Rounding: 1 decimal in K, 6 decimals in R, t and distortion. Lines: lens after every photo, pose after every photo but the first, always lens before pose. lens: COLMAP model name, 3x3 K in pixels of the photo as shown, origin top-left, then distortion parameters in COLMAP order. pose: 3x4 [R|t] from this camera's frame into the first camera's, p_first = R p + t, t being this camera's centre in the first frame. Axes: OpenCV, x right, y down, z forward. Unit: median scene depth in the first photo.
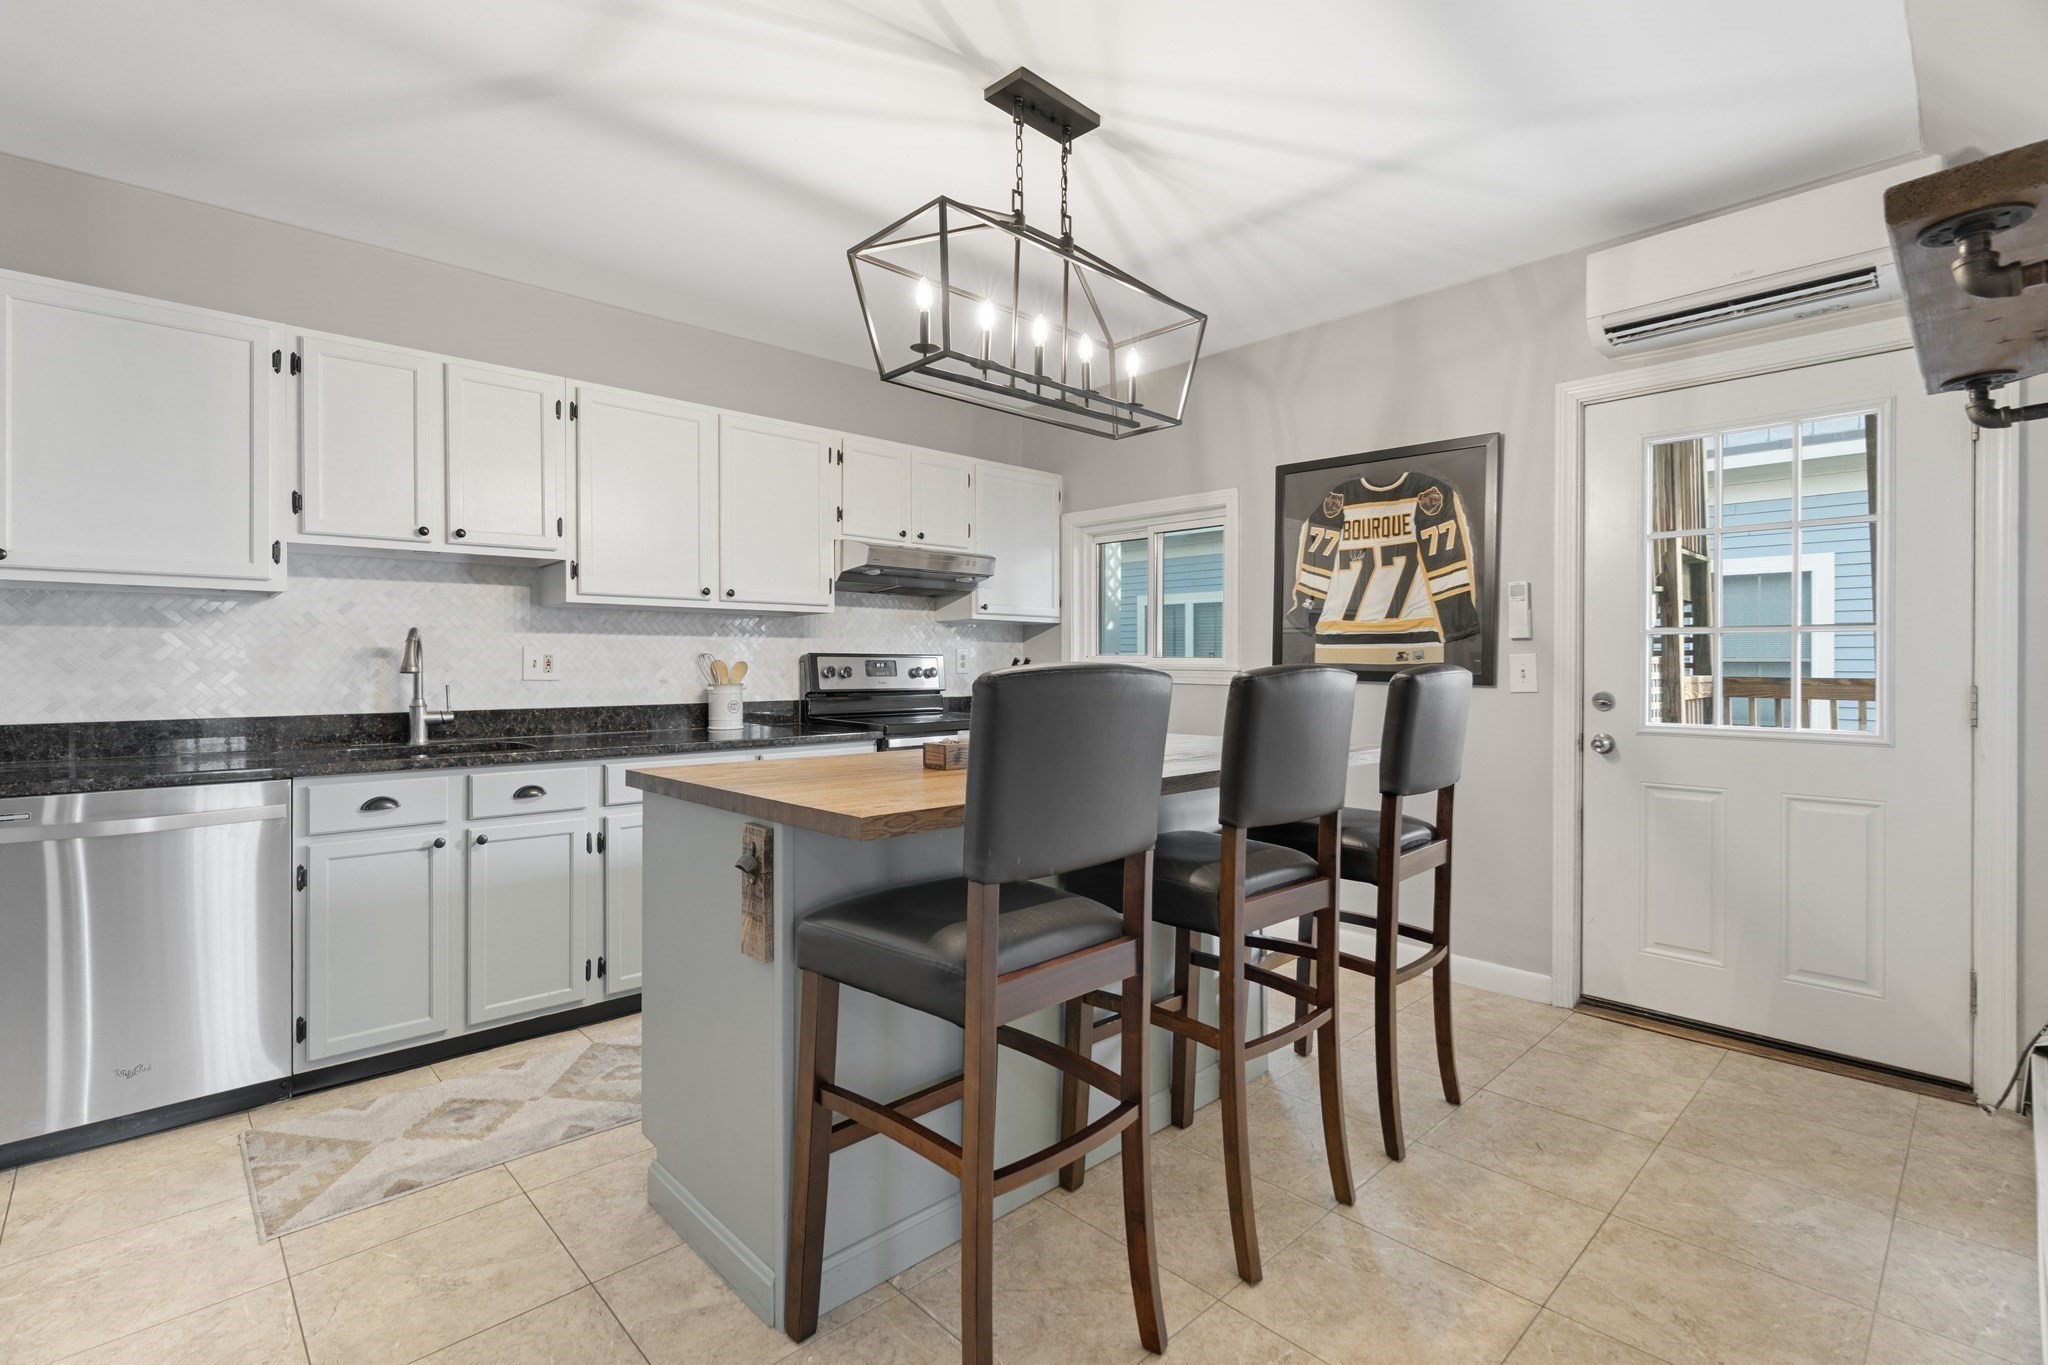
lens RADIAL K [[937.9, 0, 1027.3], [0, 937.9, 669.3], [0, 0, 1]] dist [-0.007835, 0.003112]
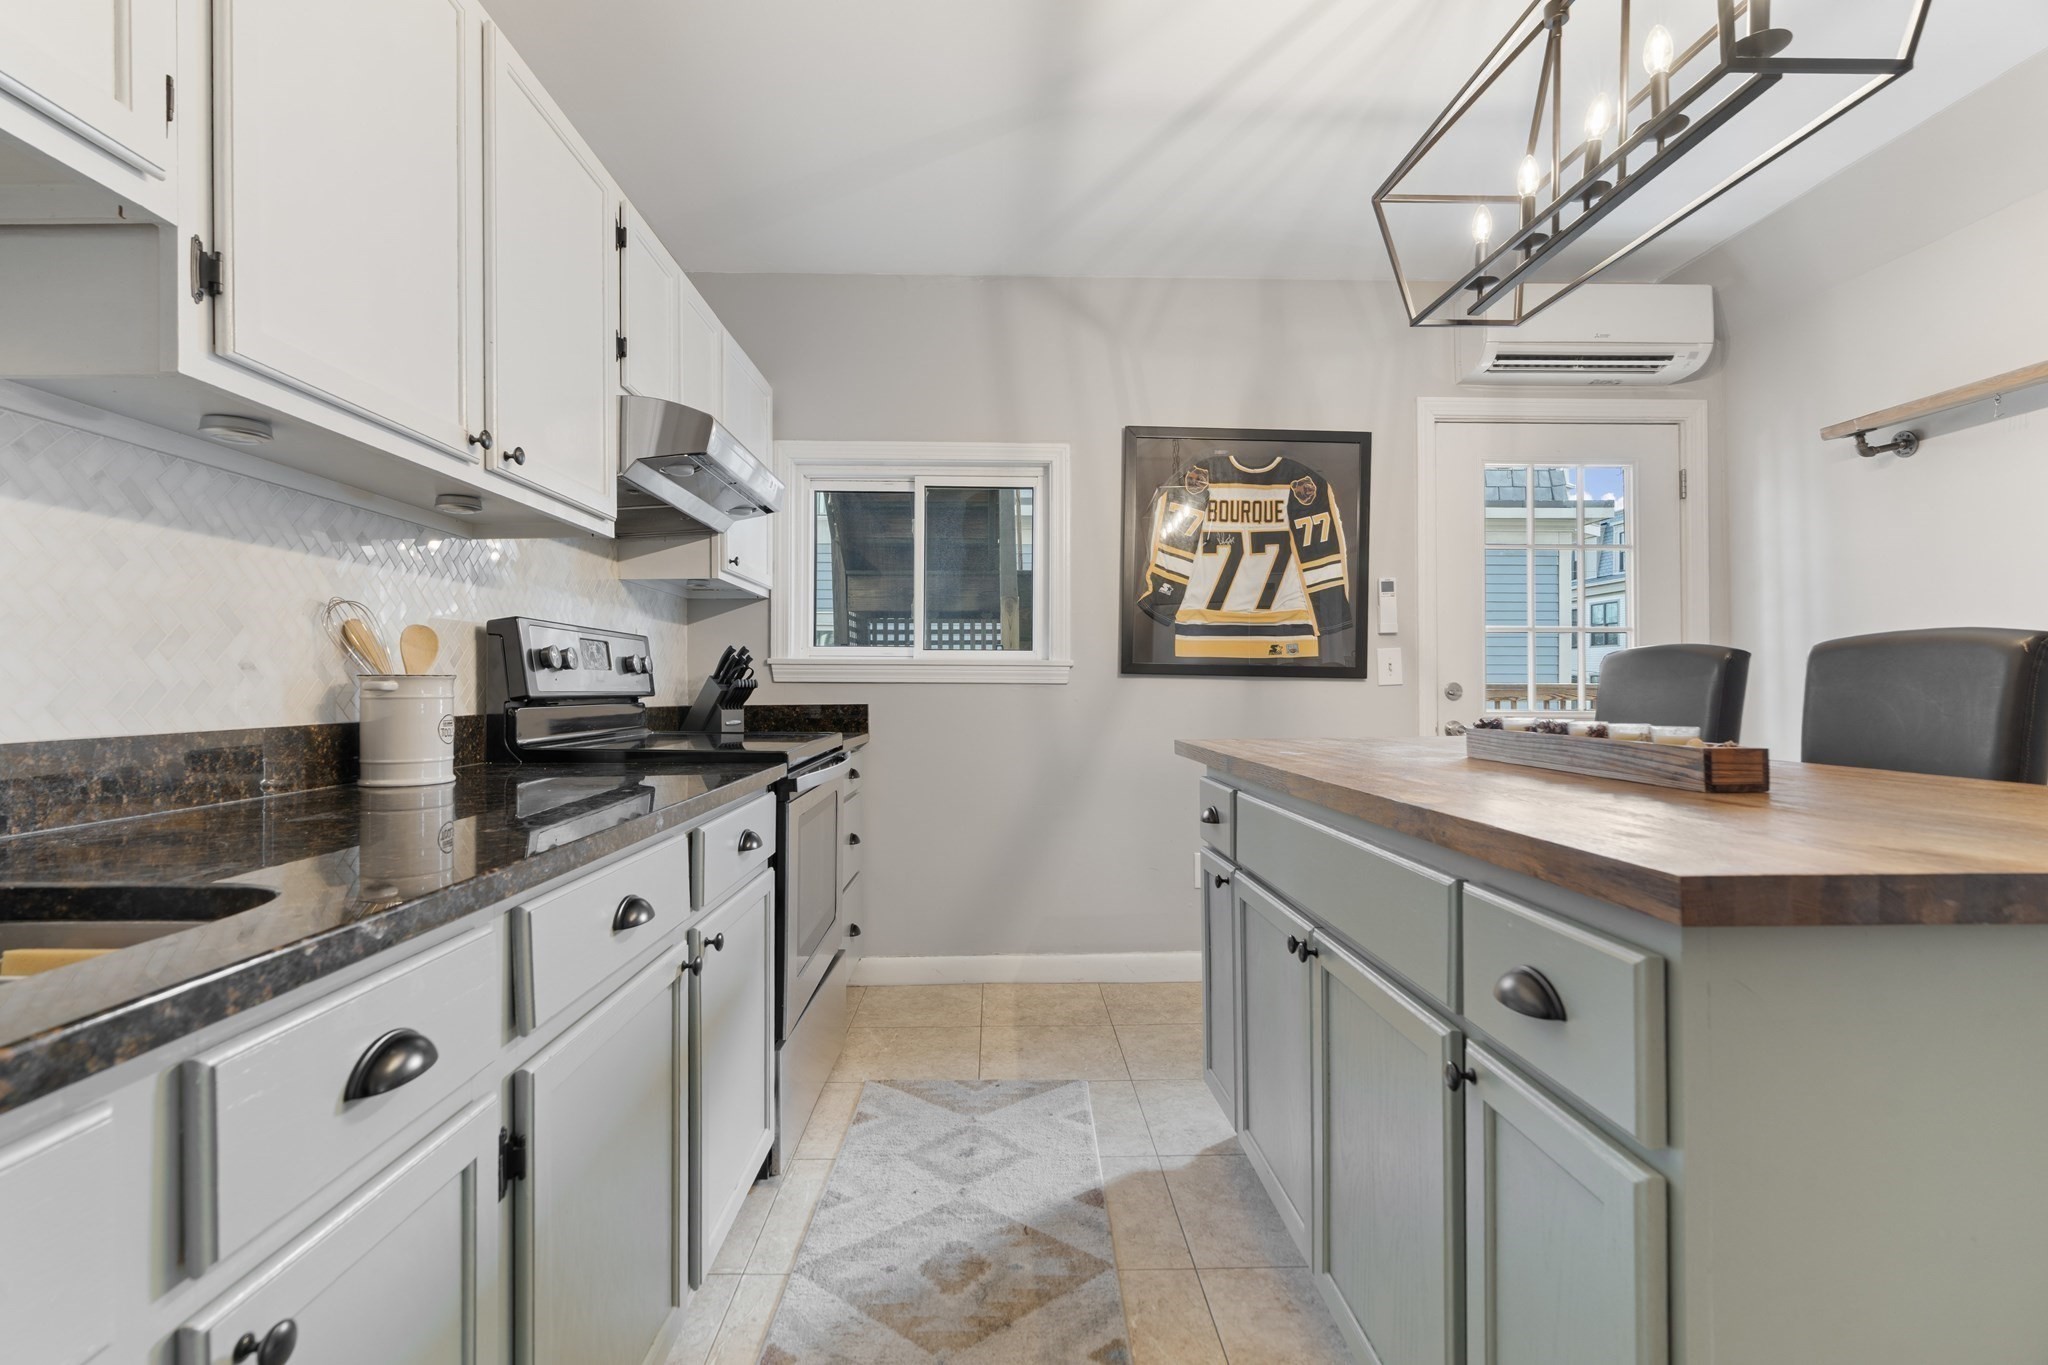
lens RADIAL K [[937.9, 0, 1034.0], [0, 937.9, 680.4], [0, 0, 1]] dist [-0.007835, 0.003112]
pose [[0.669526, 0.002119, 0.742785, -0.472734], [0.005380, 0.999956, -0.007702, 0.023659], [-0.742769, 0.009153, 0.669485, 0.547822]]
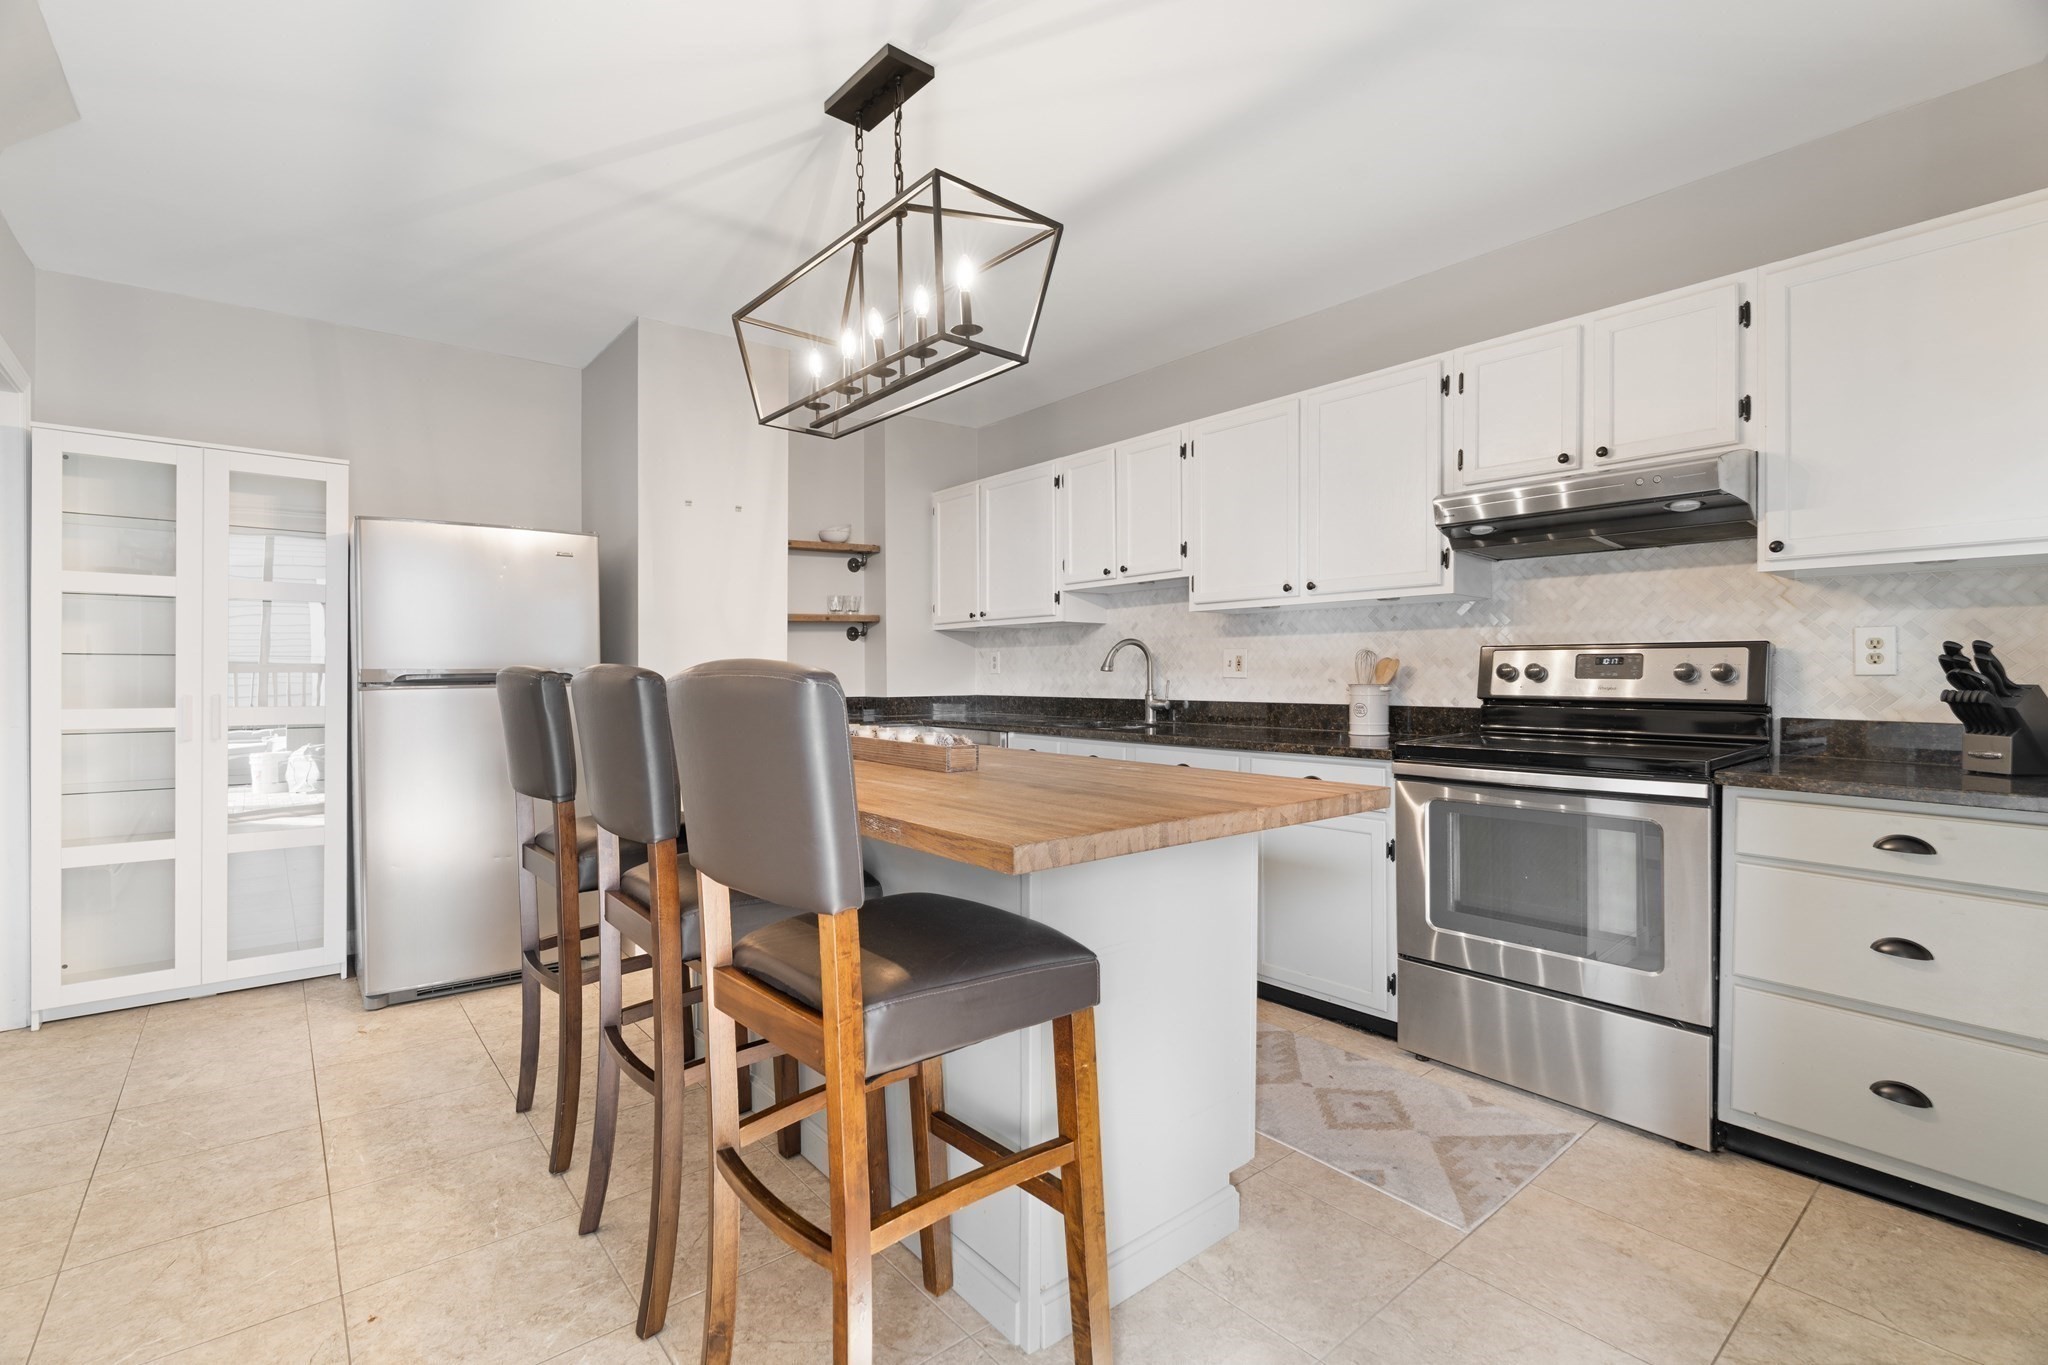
lens RADIAL K [[937.9, 0, 1027.2], [0, 937.9, 681.4], [0, 0, 1]] dist [-0.007835, 0.003112]
pose [[-0.073194, 0.013104, -0.997232, 0.631967], [0.000973, 0.999914, 0.013068, 0.000716], [0.997317, -0.000014, -0.073200, 0.787527]]
